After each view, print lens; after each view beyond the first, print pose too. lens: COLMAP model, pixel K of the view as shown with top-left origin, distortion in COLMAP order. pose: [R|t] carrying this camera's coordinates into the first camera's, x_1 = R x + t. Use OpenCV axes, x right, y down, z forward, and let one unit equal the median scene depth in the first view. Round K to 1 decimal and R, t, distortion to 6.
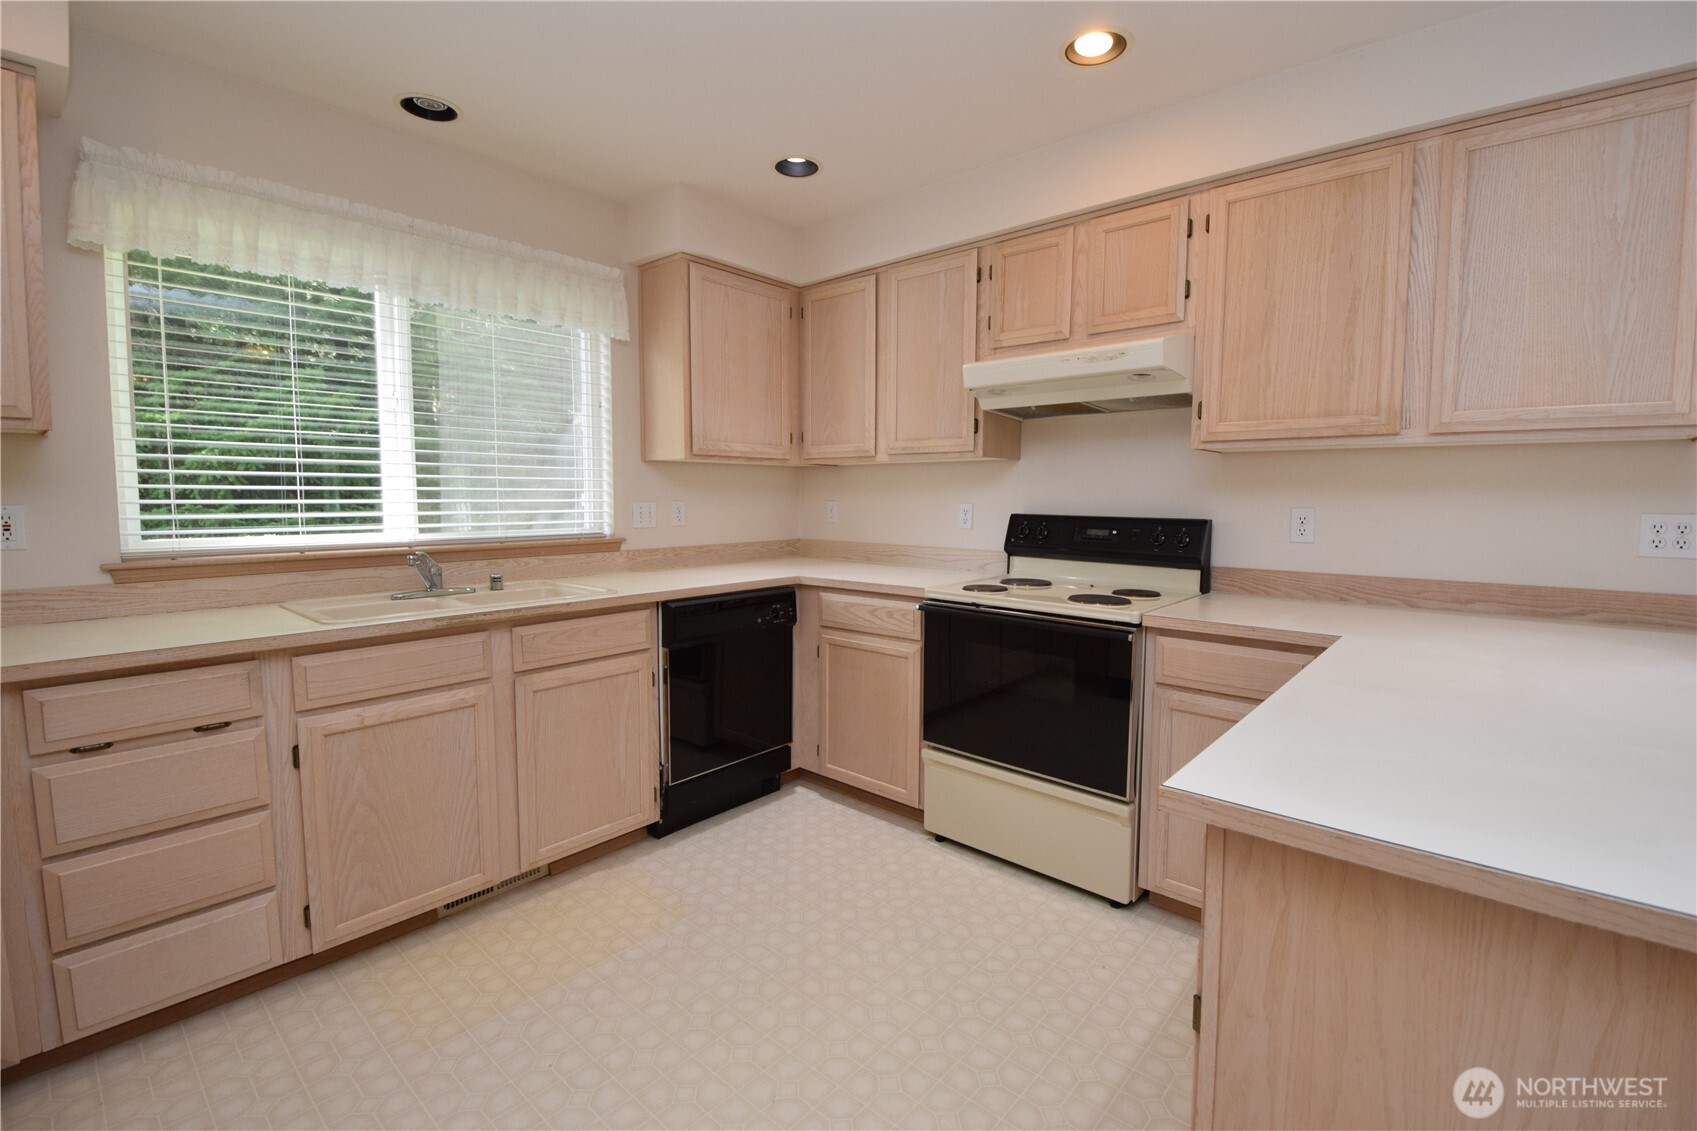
lens RADIAL K [[747.7, 0, 843.7], [0, 747.7, 555.2], [0, 0, 1]] dist [-0.021671, -0.003621]
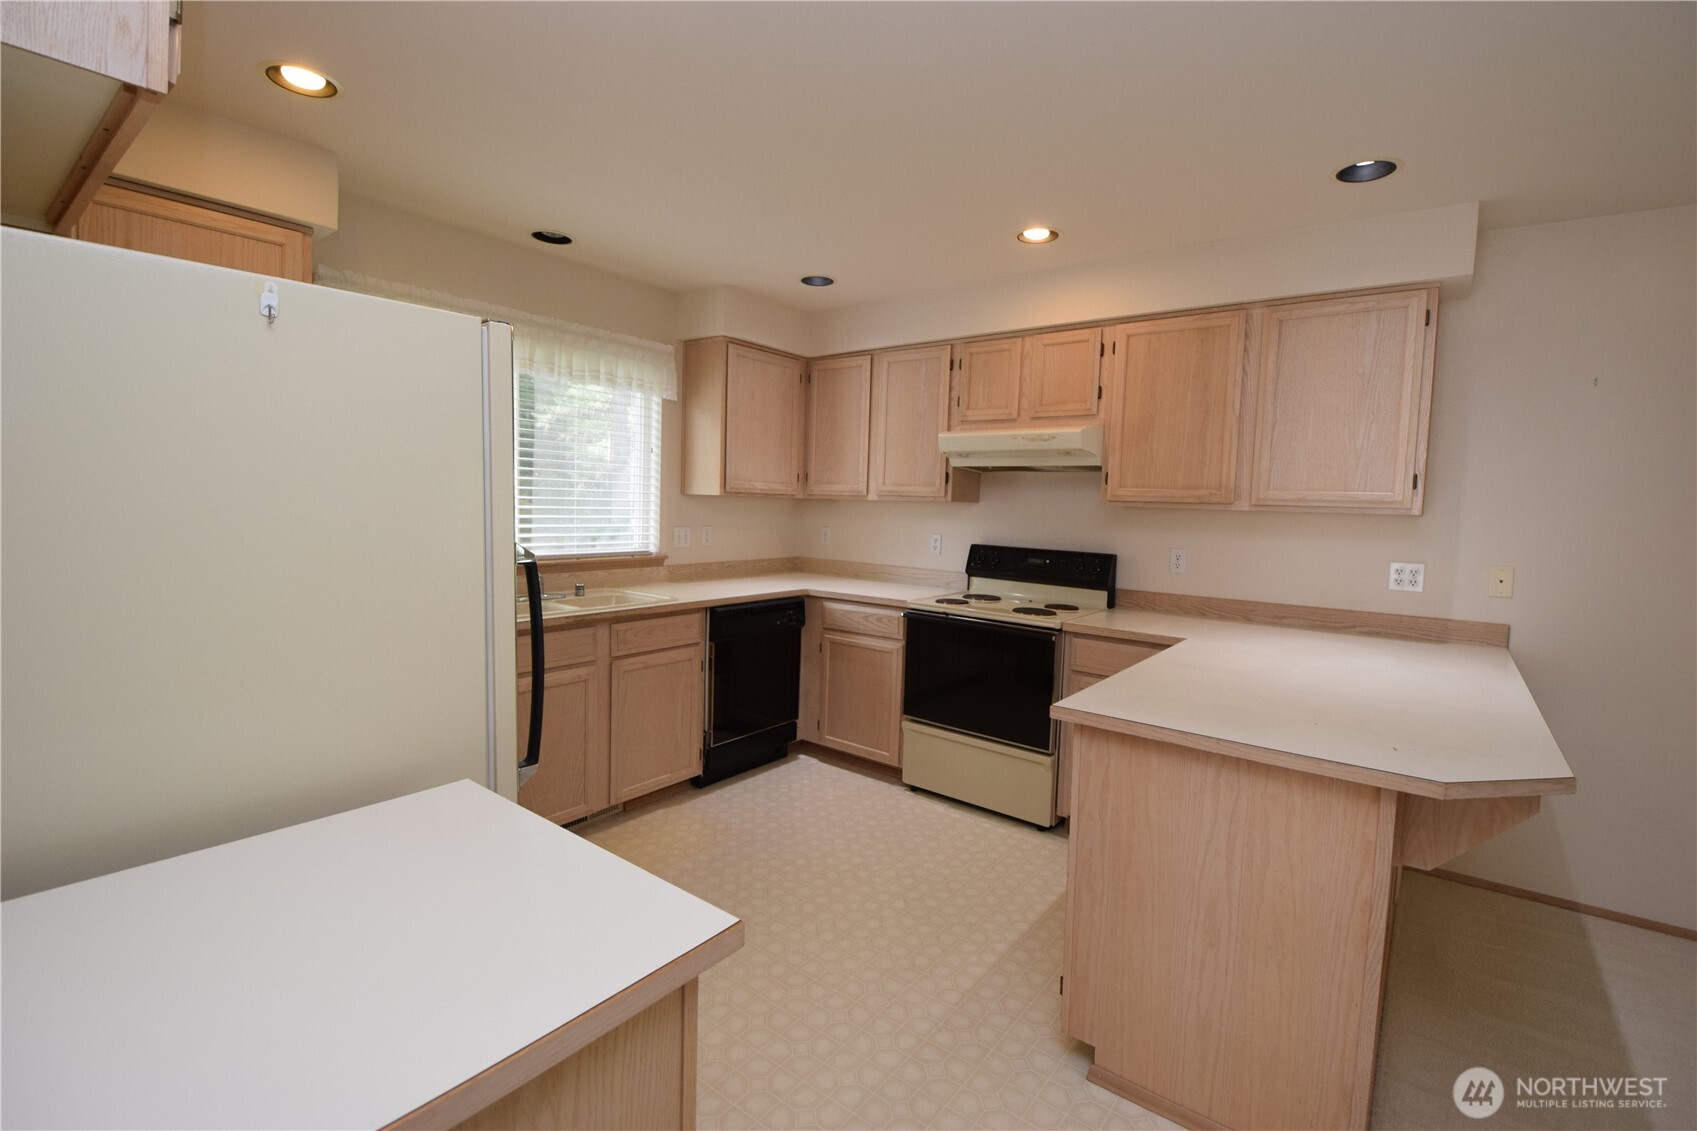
lens RADIAL K [[747.7, 0, 842.8], [0, 747.7, 558.0], [0, 0, 1]] dist [-0.021671, -0.003621]
pose [[0.997836, 0.022252, 0.061874, -0.093641], [-0.021933, 0.999742, -0.005830, -0.022588], [-0.061988, 0.004461, 0.998067, -0.340424]]
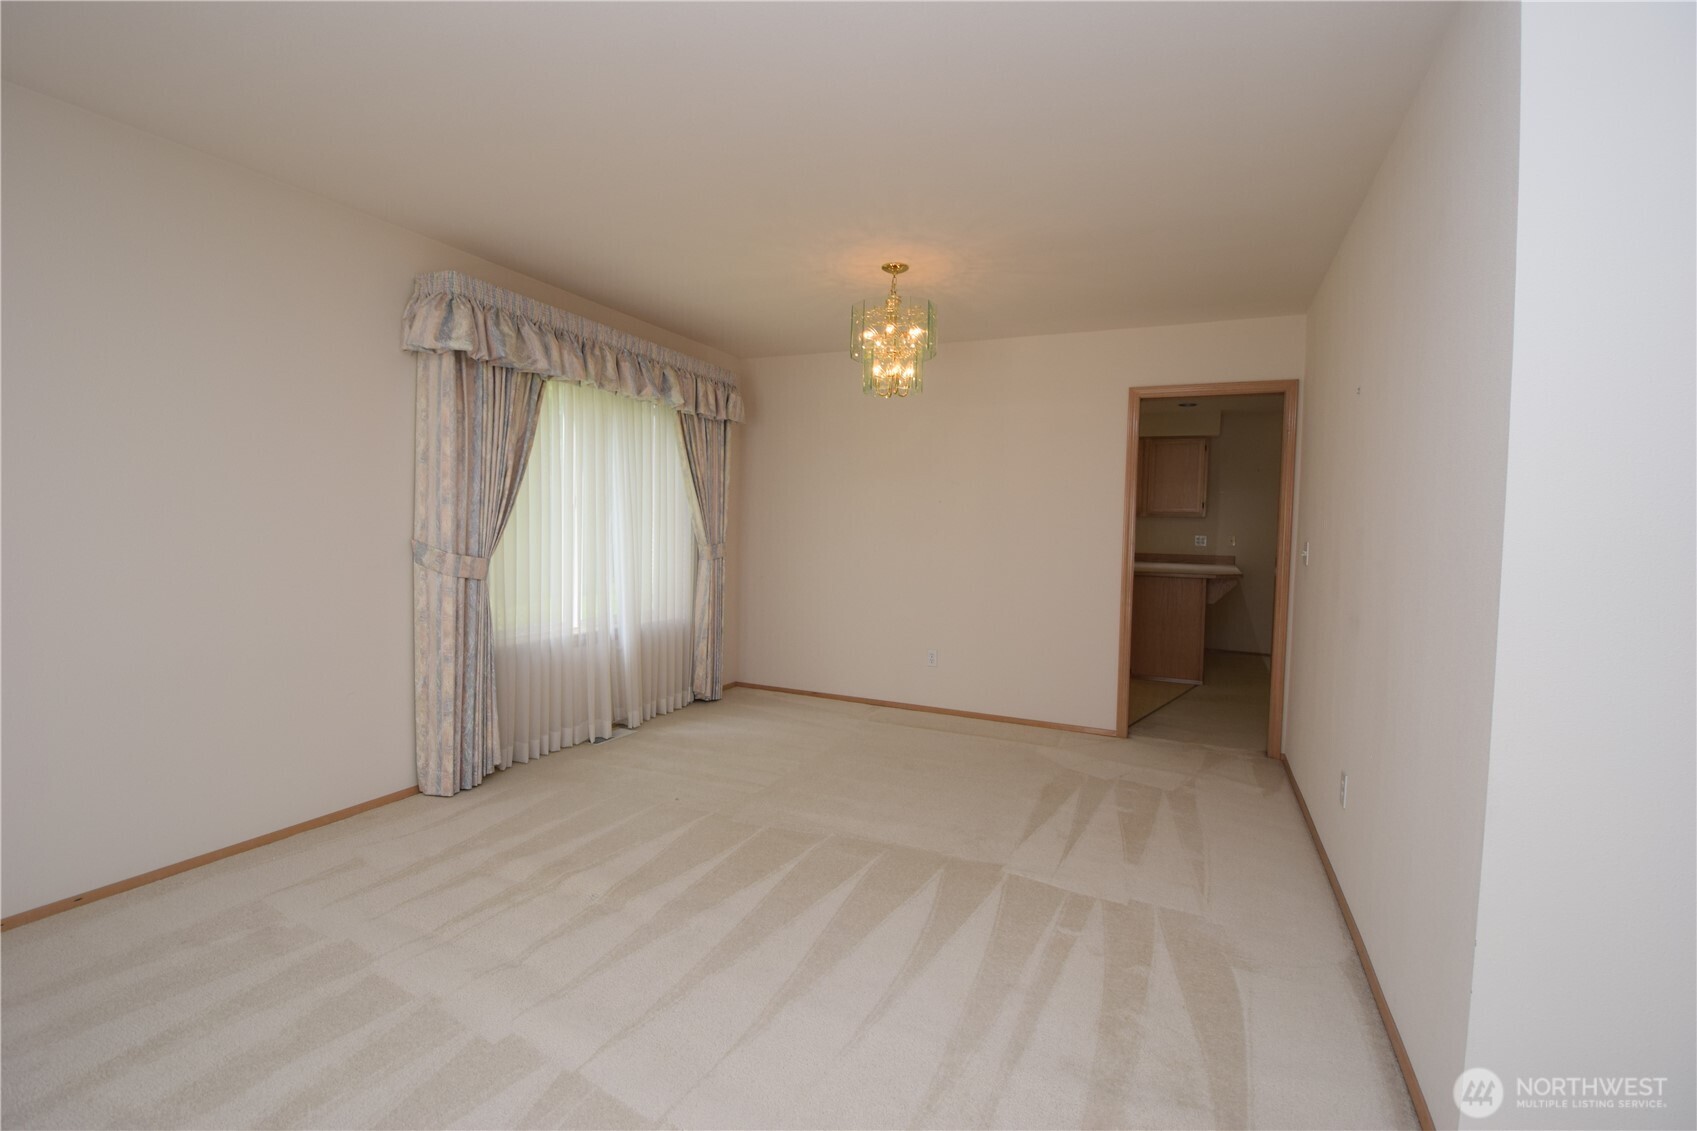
lens RADIAL K [[747.7, 0, 849.9], [0, 747.7, 559.5], [0, 0, 1]] dist [-0.021671, -0.003621]
pose [[0.962627, 0.004774, 0.270788, -1.392137], [0.003450, 0.999547, -0.029886, 0.146029], [-0.270808, 0.029703, 0.962175, -1.828510]]
